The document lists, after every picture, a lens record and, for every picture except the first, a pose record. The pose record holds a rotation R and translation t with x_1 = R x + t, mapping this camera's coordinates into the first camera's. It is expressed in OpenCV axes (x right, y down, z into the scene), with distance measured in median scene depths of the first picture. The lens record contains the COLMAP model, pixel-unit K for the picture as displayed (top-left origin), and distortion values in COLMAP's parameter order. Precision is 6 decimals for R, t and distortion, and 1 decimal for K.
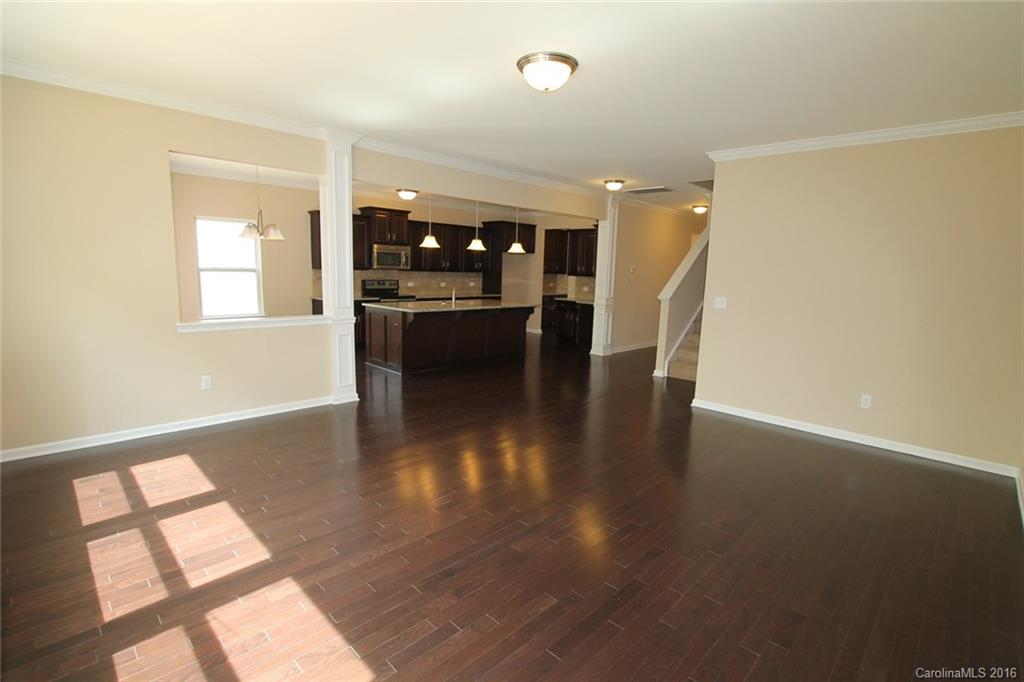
lens RADIAL K [[488.0, 0, 506.2], [0, 488.0, 340.0], [0, 0, 1]] dist [-0.035246, 0.001429]
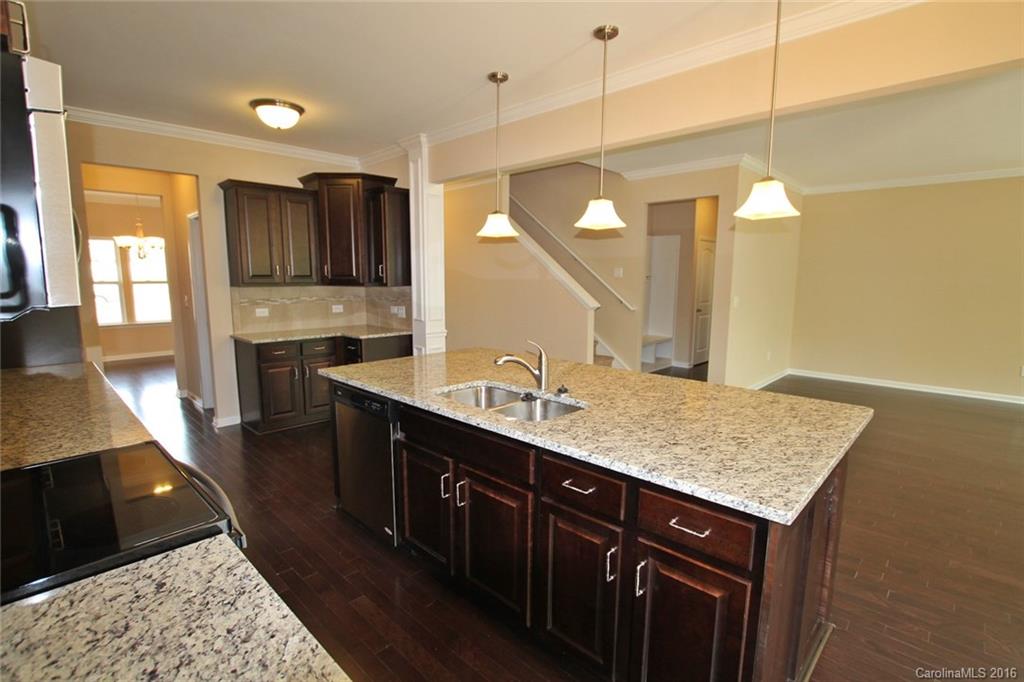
lens RADIAL K [[488.0, 0, 506.8], [0, 488.0, 342.1], [0, 0, 1]] dist [-0.035246, 0.001429]
pose [[-0.007517, -0.165387, 0.986200, -0.358377], [0.142018, 0.976055, 0.164768, -0.138160], [-0.989836, 0.141297, 0.016151, 0.872686]]
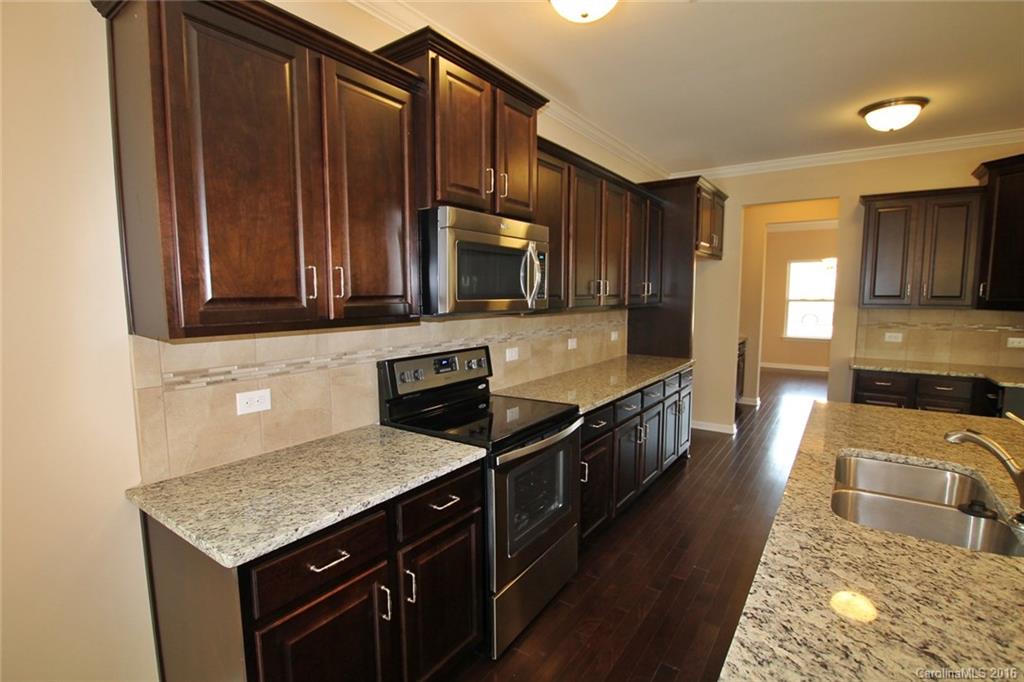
lens RADIAL K [[488.0, 0, 508.6], [0, 488.0, 345.1], [0, 0, 1]] dist [-0.035246, 0.001429]
pose [[0.985757, -0.050825, 0.160314, -0.268453], [0.056860, 0.997827, -0.033285, -0.118552], [-0.158274, 0.041927, 0.986505, 0.740833]]
